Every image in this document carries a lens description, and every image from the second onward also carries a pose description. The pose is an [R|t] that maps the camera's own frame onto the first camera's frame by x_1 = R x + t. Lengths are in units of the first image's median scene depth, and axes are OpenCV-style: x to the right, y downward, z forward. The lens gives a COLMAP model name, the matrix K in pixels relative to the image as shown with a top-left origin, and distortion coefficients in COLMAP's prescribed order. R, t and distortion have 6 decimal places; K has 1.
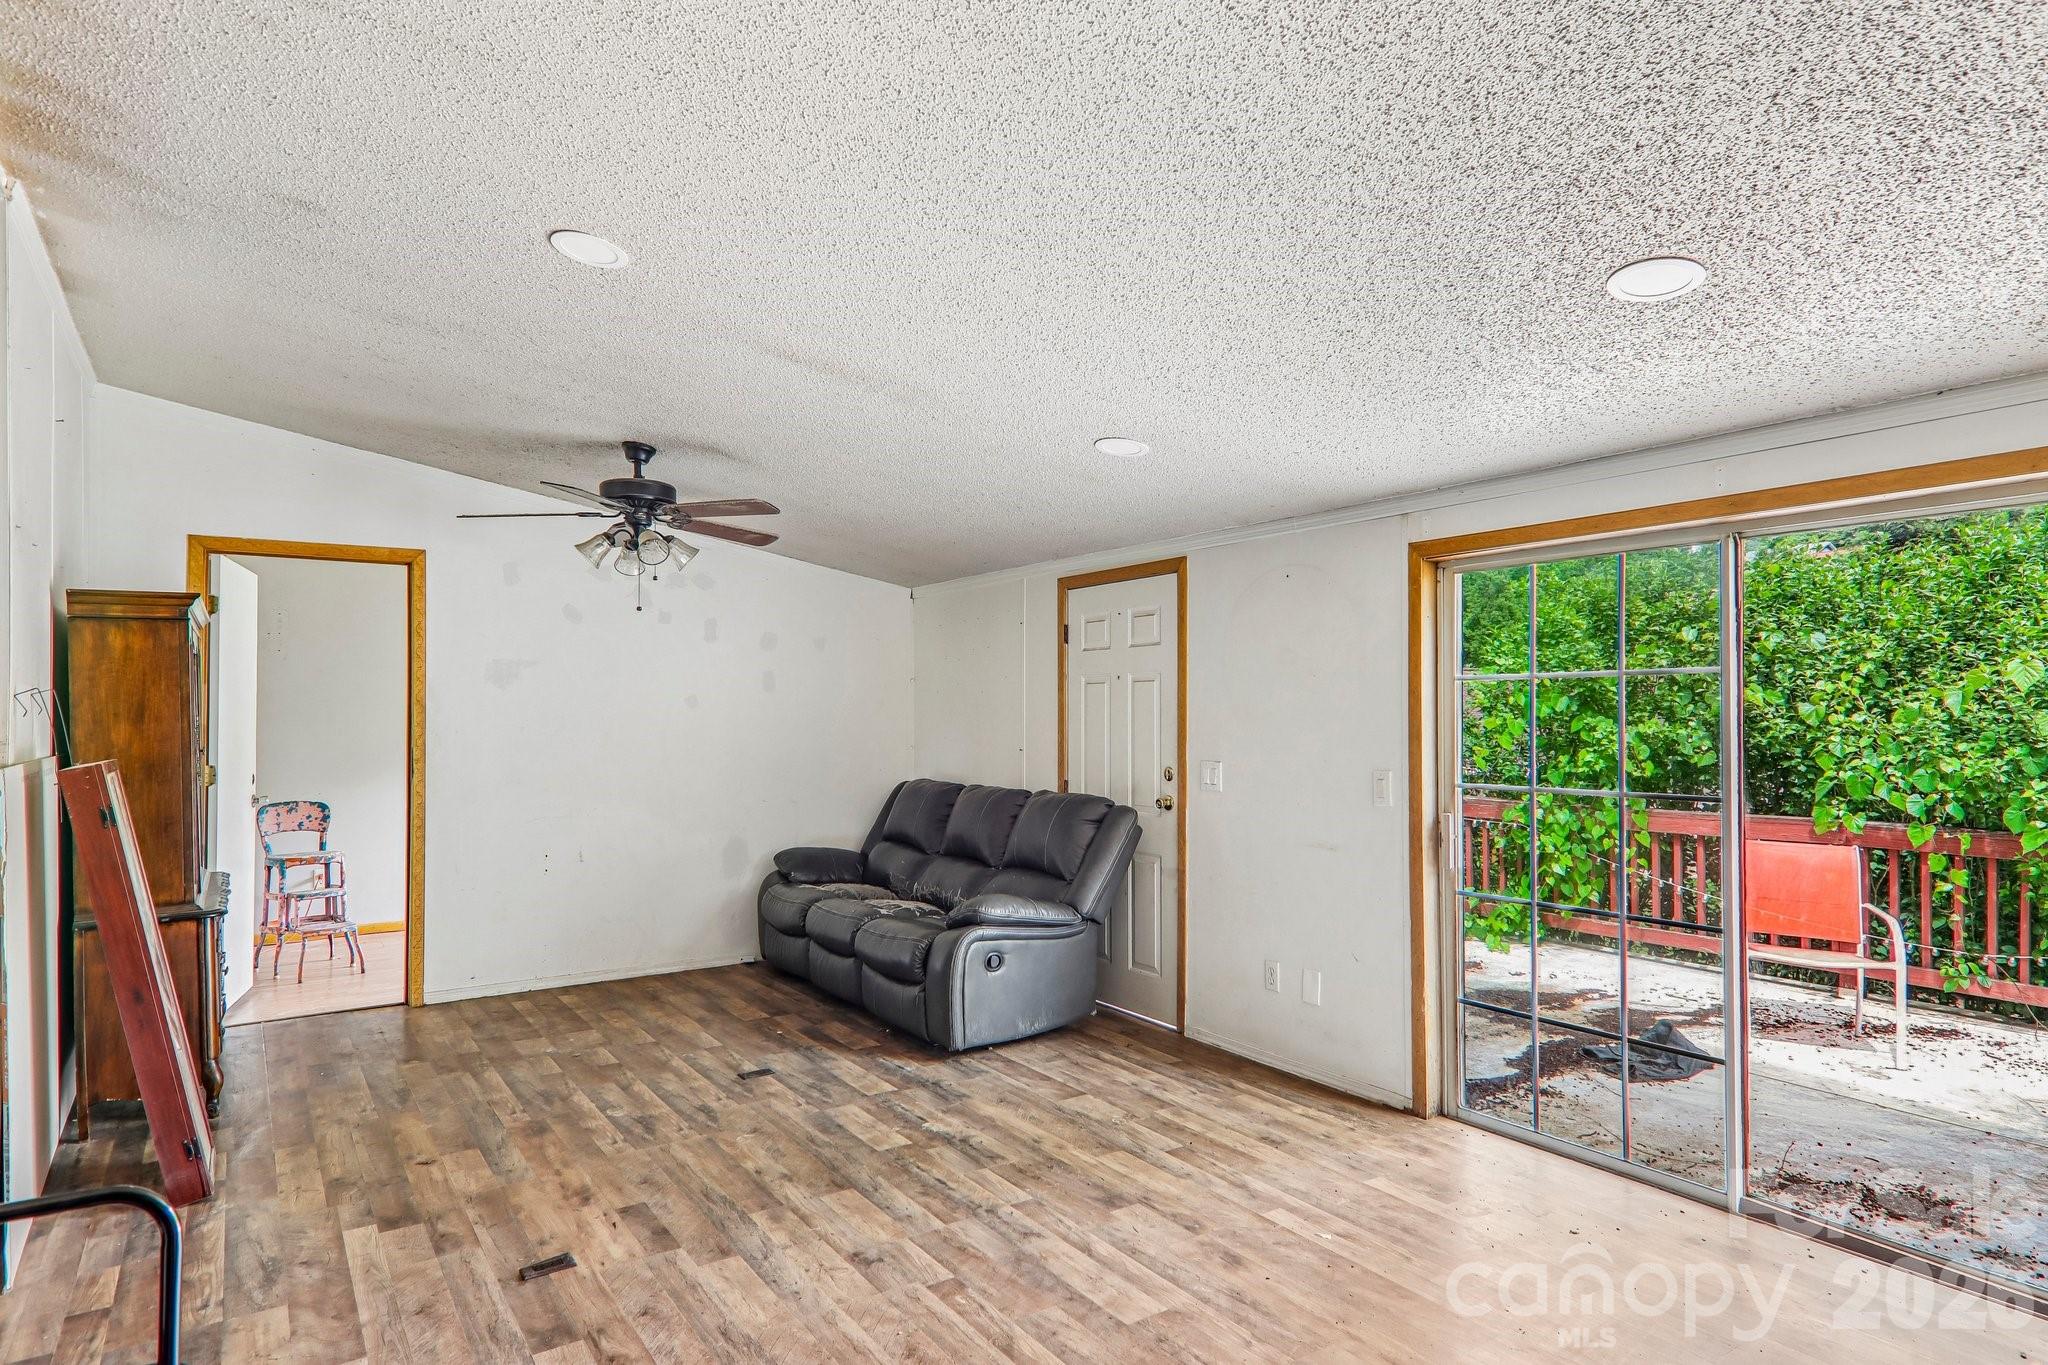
lens RADIAL K [[1133.8, 0, 1021.7], [0, 1133.8, 729.8], [0, 0, 1]] dist [0.030321, -0.001234]
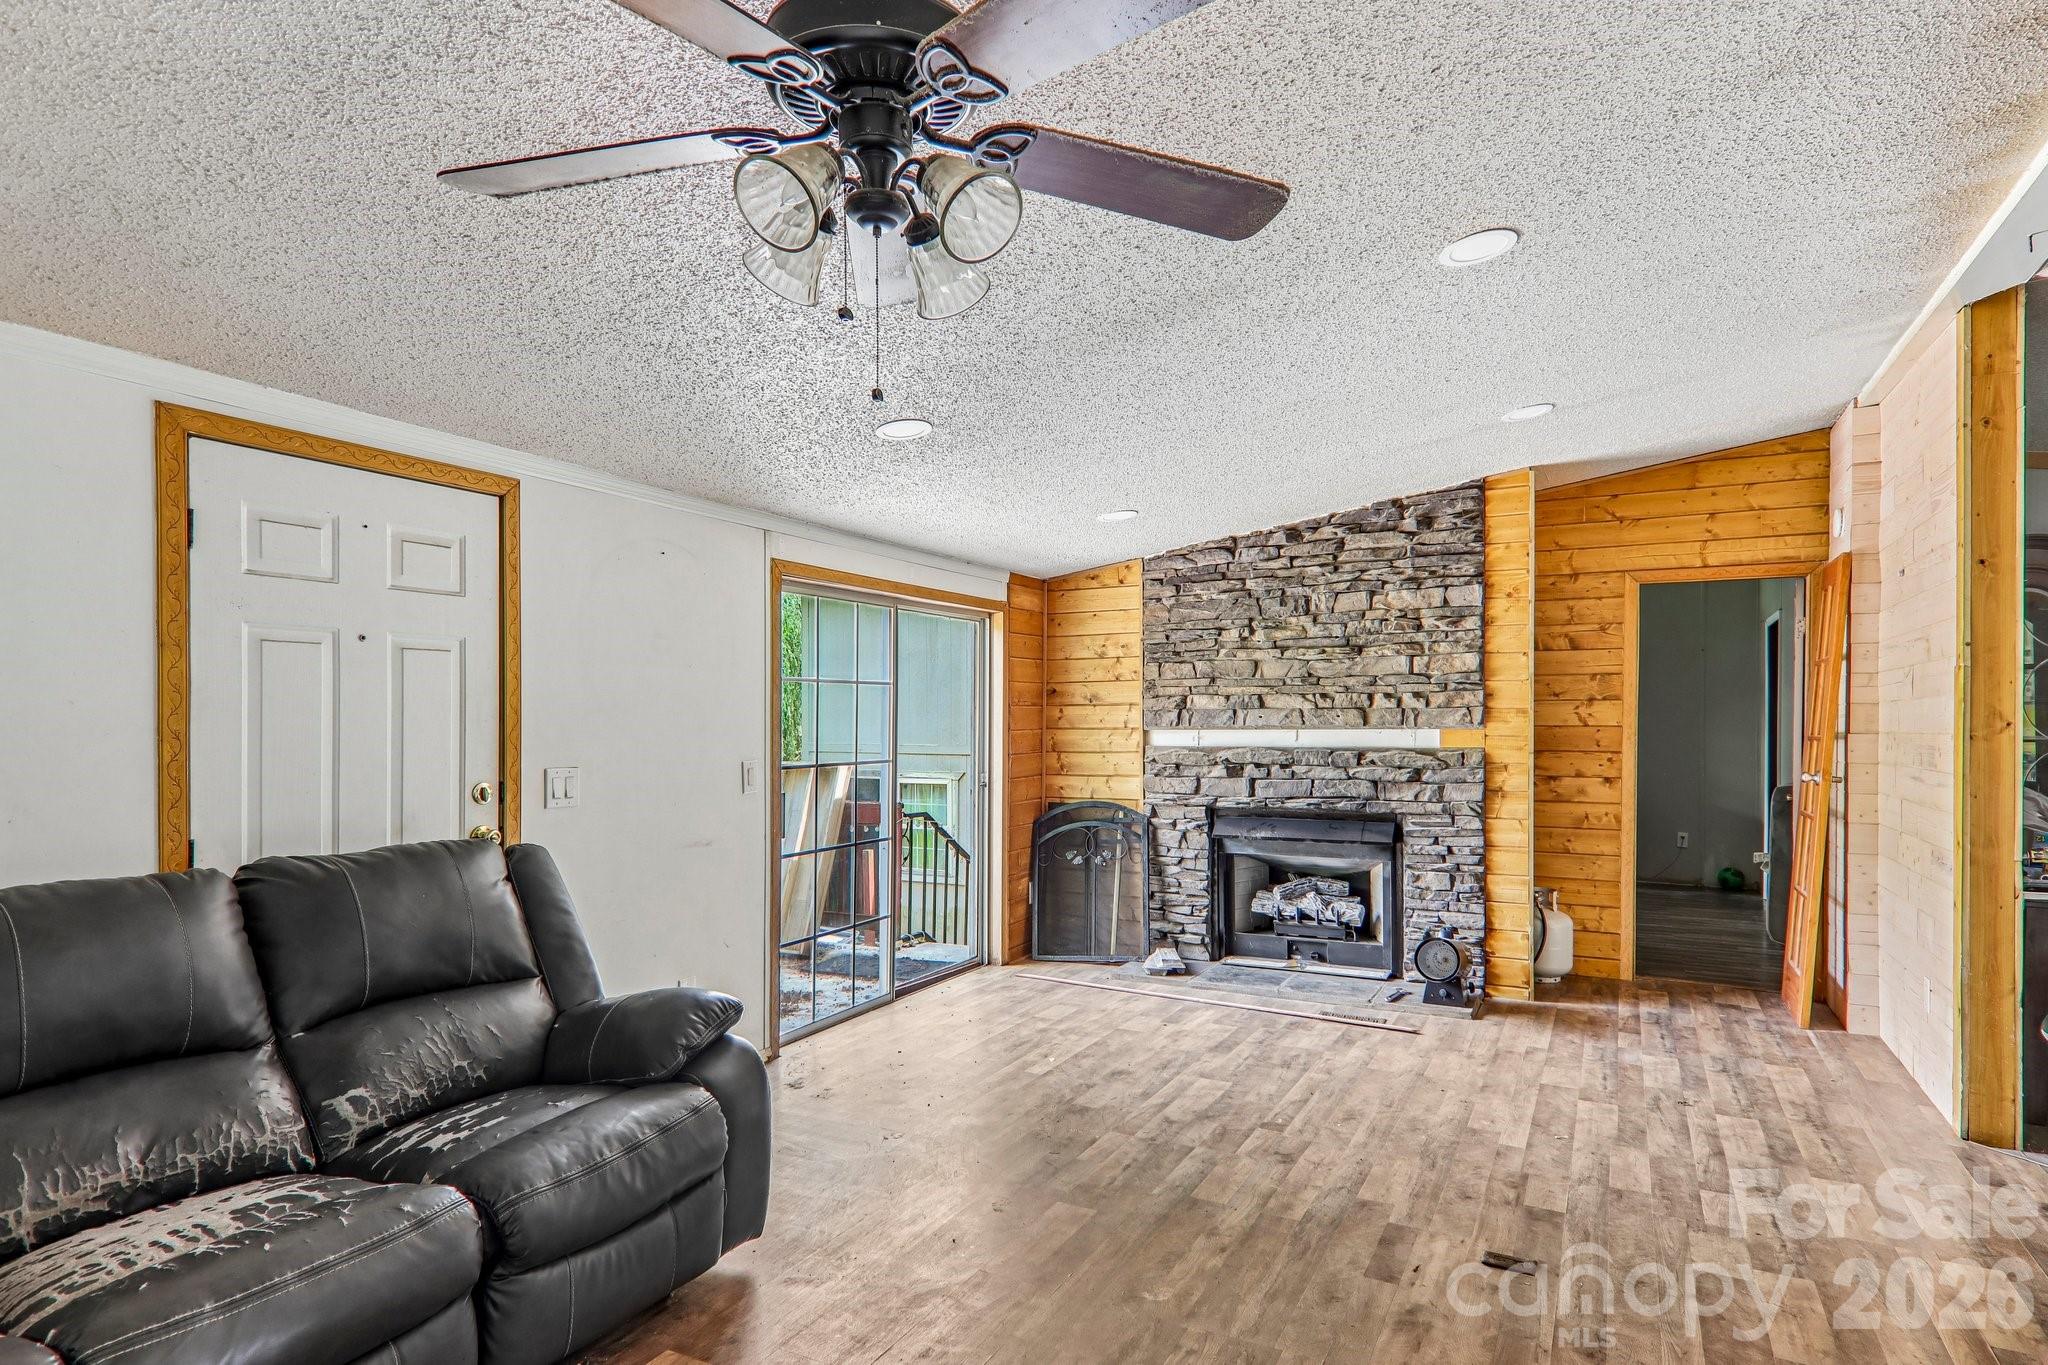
lens RADIAL K [[1133.2, 0, 1035.4], [0, 1133.2, 691.0], [0, 0, 1]] dist [0.028069, -0.001944]
pose [[-0.477046, 0.015072, 0.878749, -0.763215], [0.003743, 0.999879, -0.015118, -0.011172], [-0.878870, -0.003923, -0.477044, 1.275531]]
